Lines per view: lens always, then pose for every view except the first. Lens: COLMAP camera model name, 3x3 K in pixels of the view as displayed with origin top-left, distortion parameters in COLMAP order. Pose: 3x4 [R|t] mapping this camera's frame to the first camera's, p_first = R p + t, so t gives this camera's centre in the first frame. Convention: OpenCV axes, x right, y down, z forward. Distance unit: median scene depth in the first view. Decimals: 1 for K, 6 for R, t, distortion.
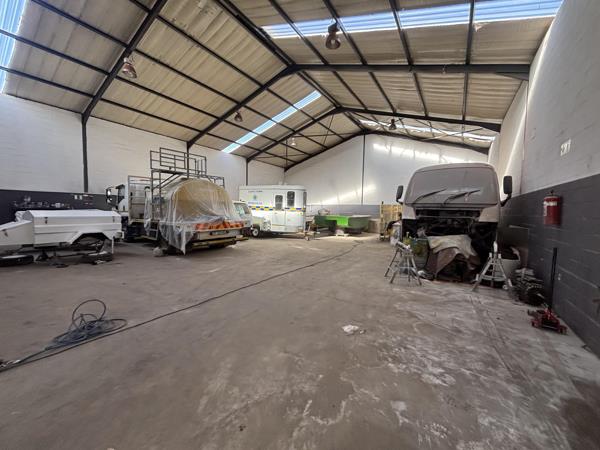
lens RADIAL K [[241.4, 0, 299.1], [0, 241.4, 223.8], [0, 0, 1]] dist [-0.003625, 0.001960]
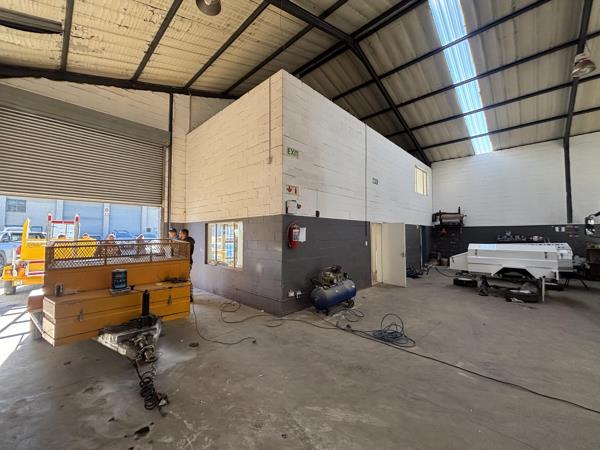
lens RADIAL K [[241.4, 0, 299.0], [0, 241.4, 223.7], [0, 0, 1]] dist [-0.003625, 0.001960]
pose [[-0.181682, -0.065788, -0.981154, 0.196448], [-0.061539, 0.996565, -0.055427, -0.024616], [0.981430, 0.050309, -0.185107, 0.250337]]
